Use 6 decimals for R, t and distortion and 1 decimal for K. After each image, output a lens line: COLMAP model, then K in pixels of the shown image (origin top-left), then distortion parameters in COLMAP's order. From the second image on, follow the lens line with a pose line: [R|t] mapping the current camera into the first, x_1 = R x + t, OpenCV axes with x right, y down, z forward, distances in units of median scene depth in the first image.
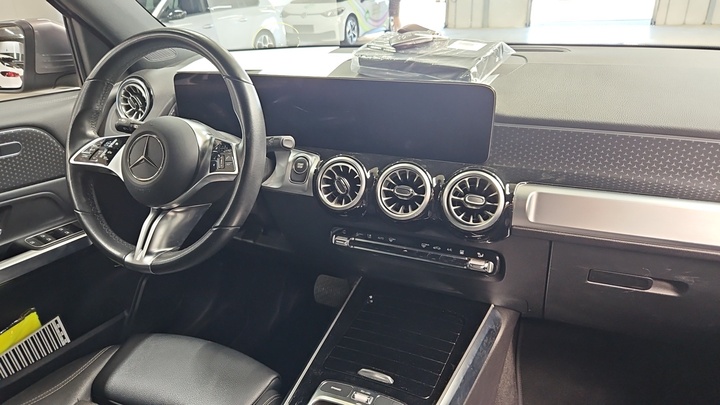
lens RADIAL K [[481.3, 0, 361.8], [0, 481.3, 204.1], [0, 0, 1]] dist [0.007251, -0.020056]
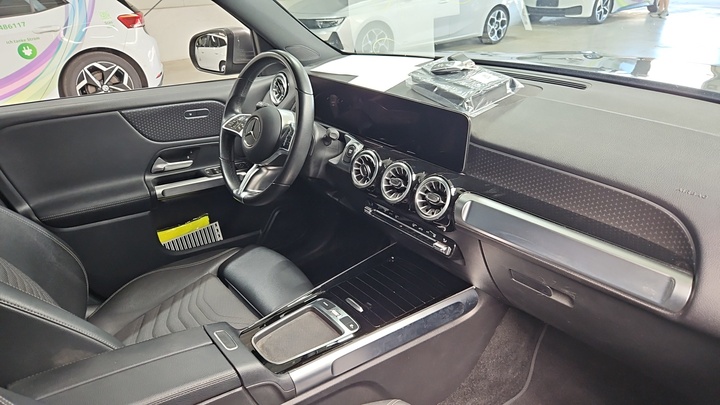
lens RADIAL K [[481.3, 0, 361.8], [0, 481.3, 202.1], [0, 0, 1]] dist [0.007251, -0.020056]
pose [[0.882267, 0.200283, -0.426019, 0.527561], [-0.176080, 0.979691, 0.095924, -0.074852], [0.436579, -0.009617, 0.899615, -0.247988]]
